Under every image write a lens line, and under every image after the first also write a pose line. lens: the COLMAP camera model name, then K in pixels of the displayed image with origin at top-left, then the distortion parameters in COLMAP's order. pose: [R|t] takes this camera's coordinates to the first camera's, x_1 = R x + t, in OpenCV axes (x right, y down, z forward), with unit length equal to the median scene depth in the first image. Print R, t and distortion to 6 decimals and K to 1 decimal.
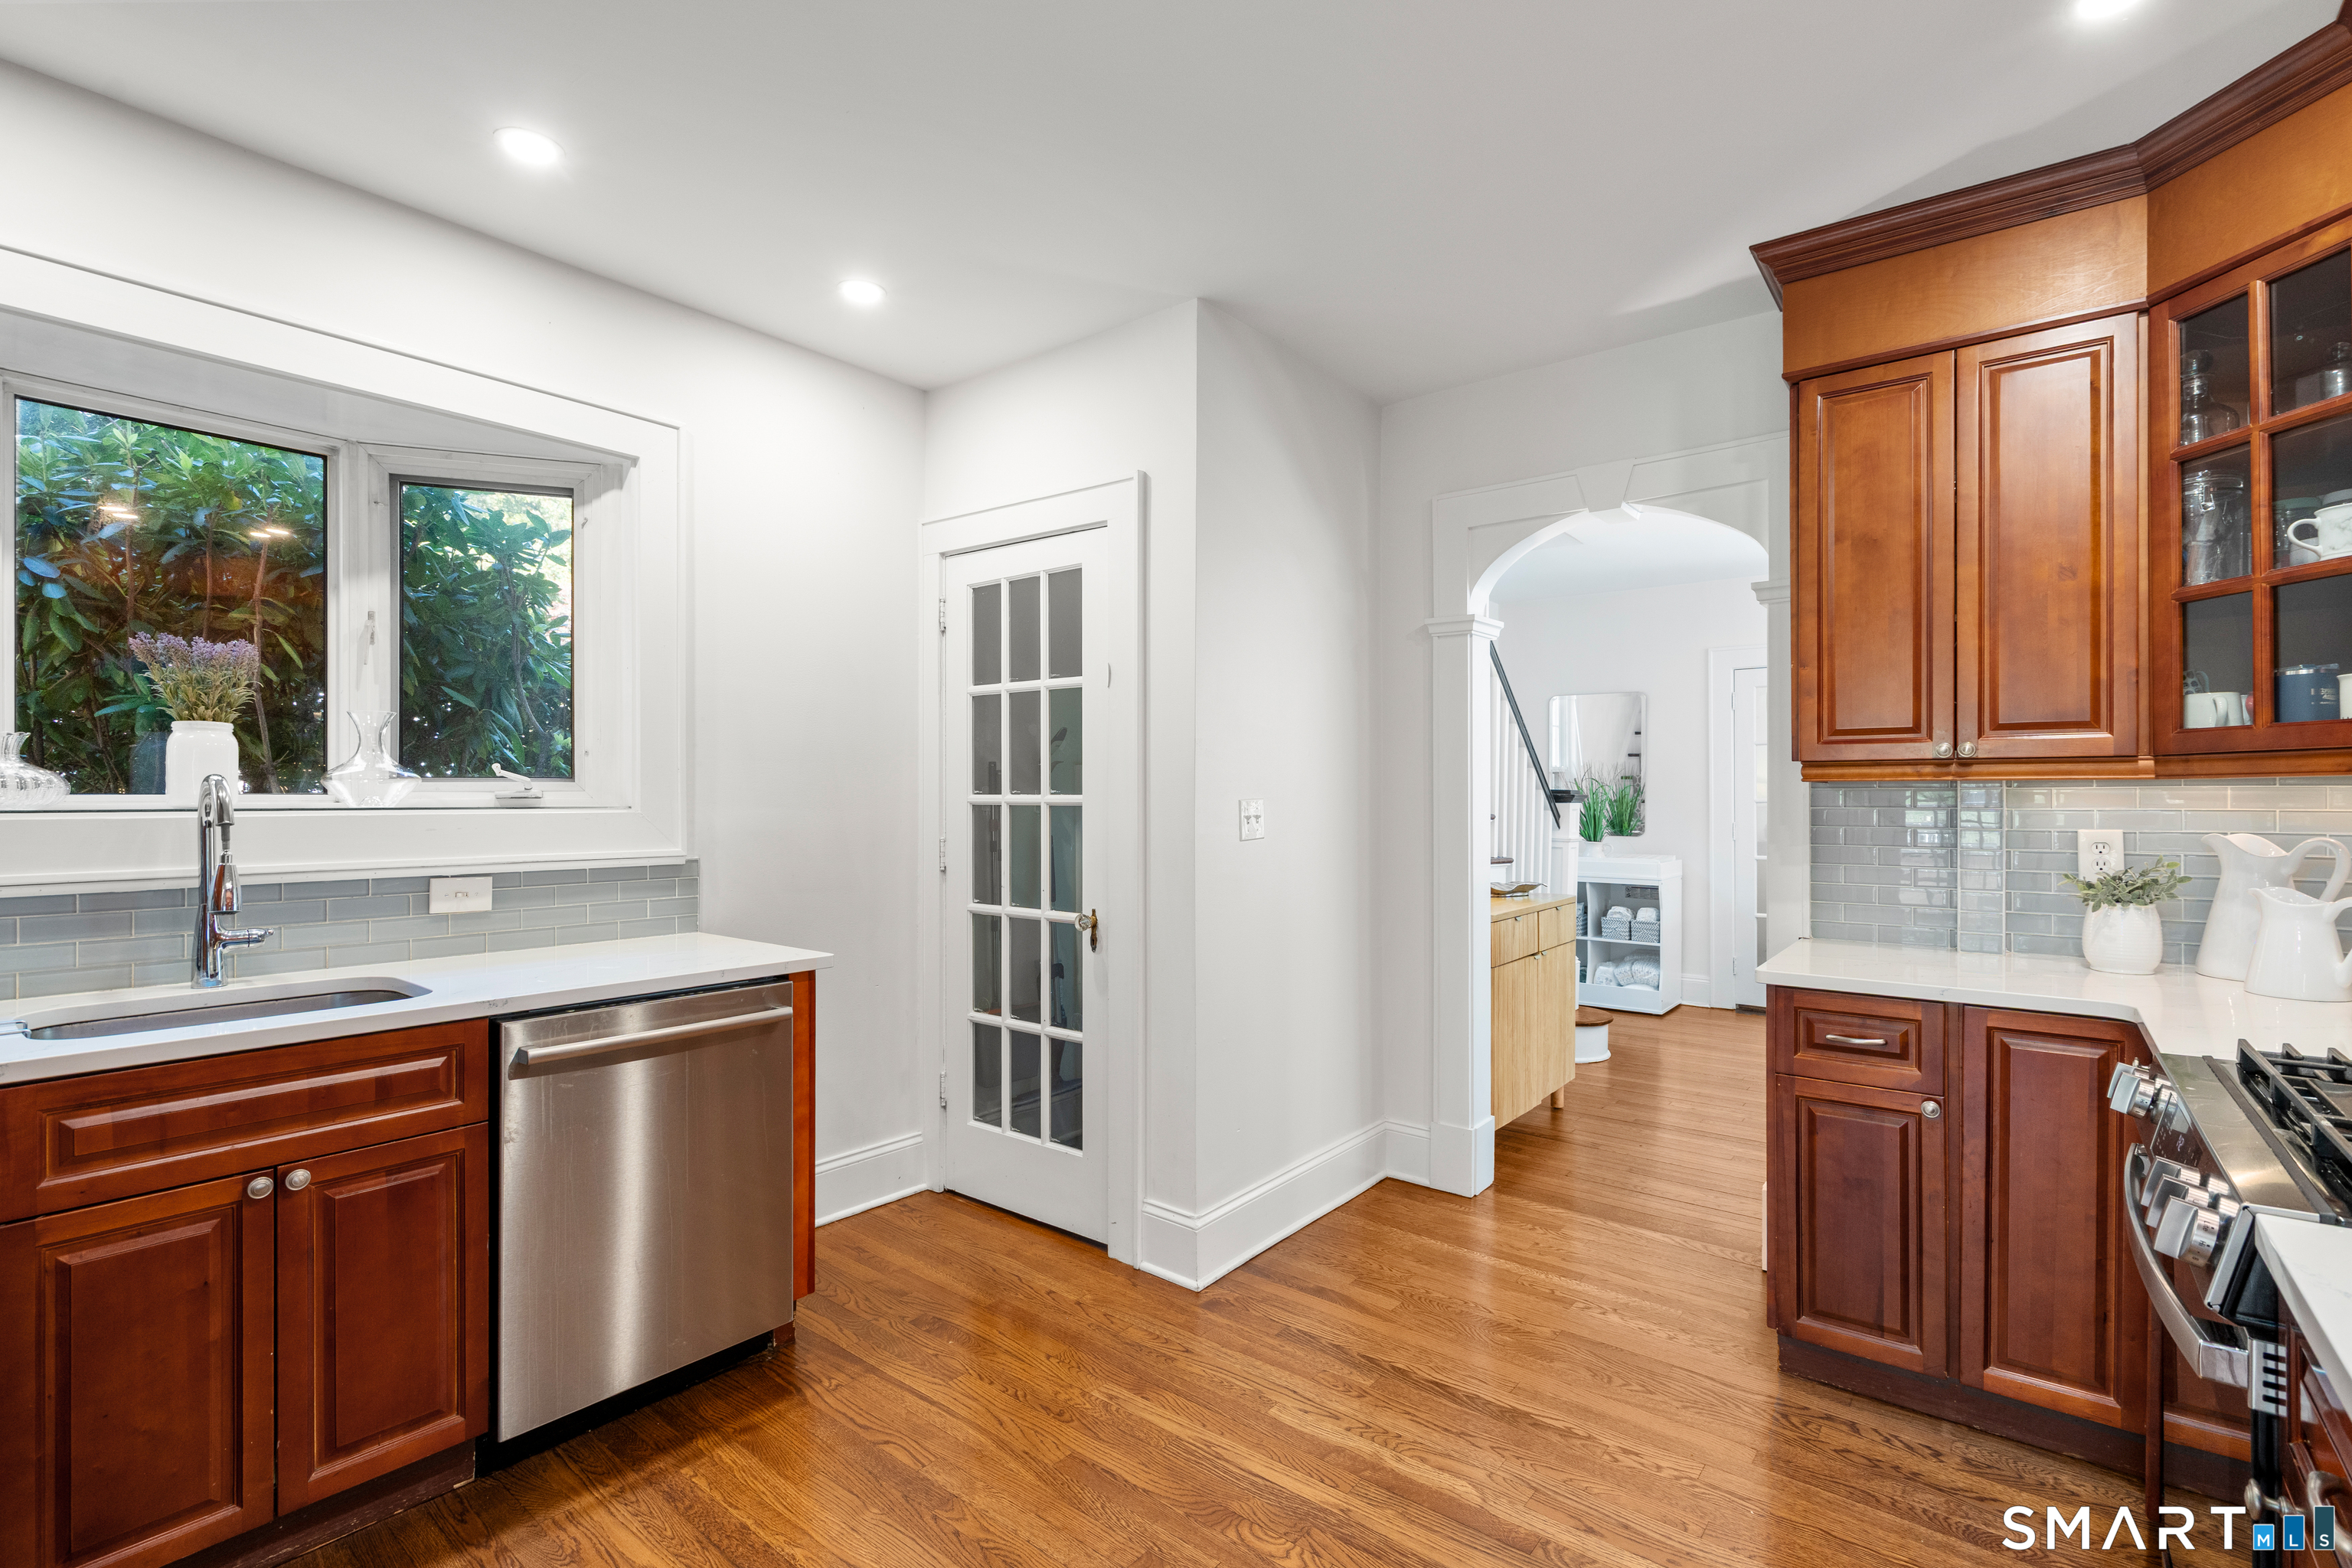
lens RADIAL K [[1071.6, 0, 1181.7], [0, 1071.6, 794.4], [0, 0, 1]] dist [-0.002606, -0.000488]
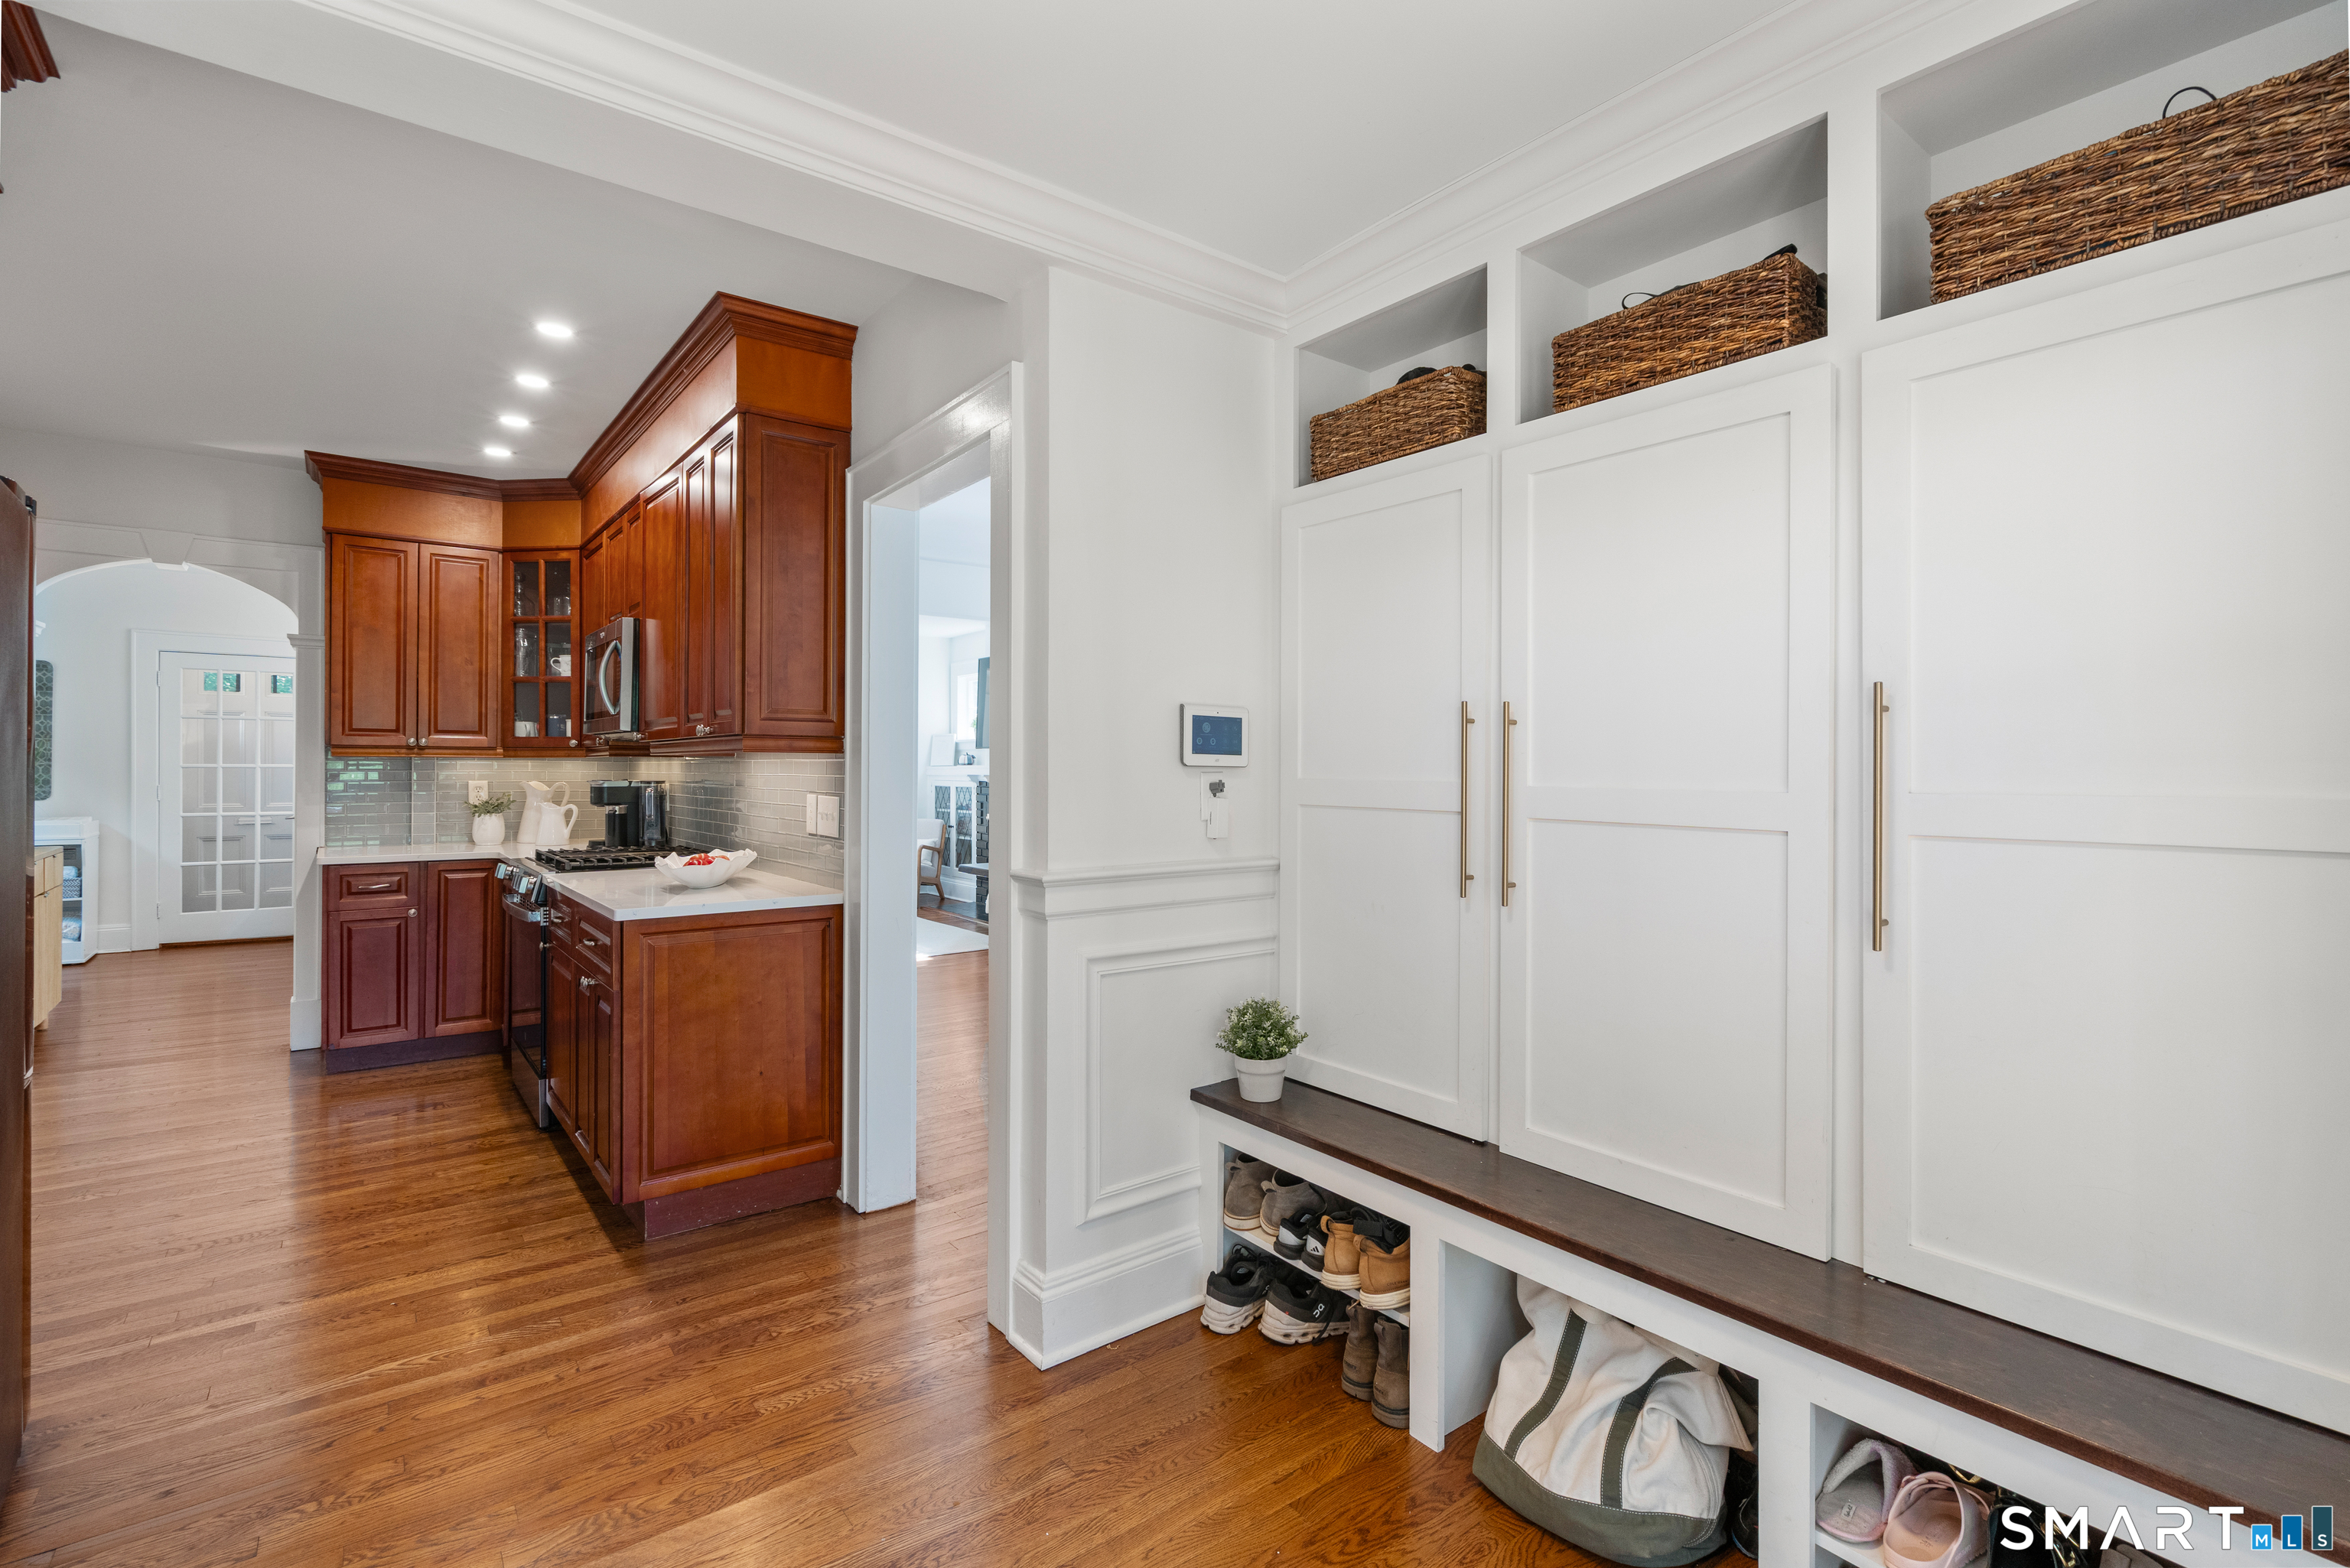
lens RADIAL K [[1070.6, 0, 1179.6], [0, 1070.6, 772.7], [0, 0, 1]] dist [-0.002606, -0.000488]
pose [[0.234356, -0.002624, 0.972147, -0.941740], [-0.008573, 0.999952, 0.004766, -0.005181], [-0.972113, -0.009451, 0.234322, -0.911793]]
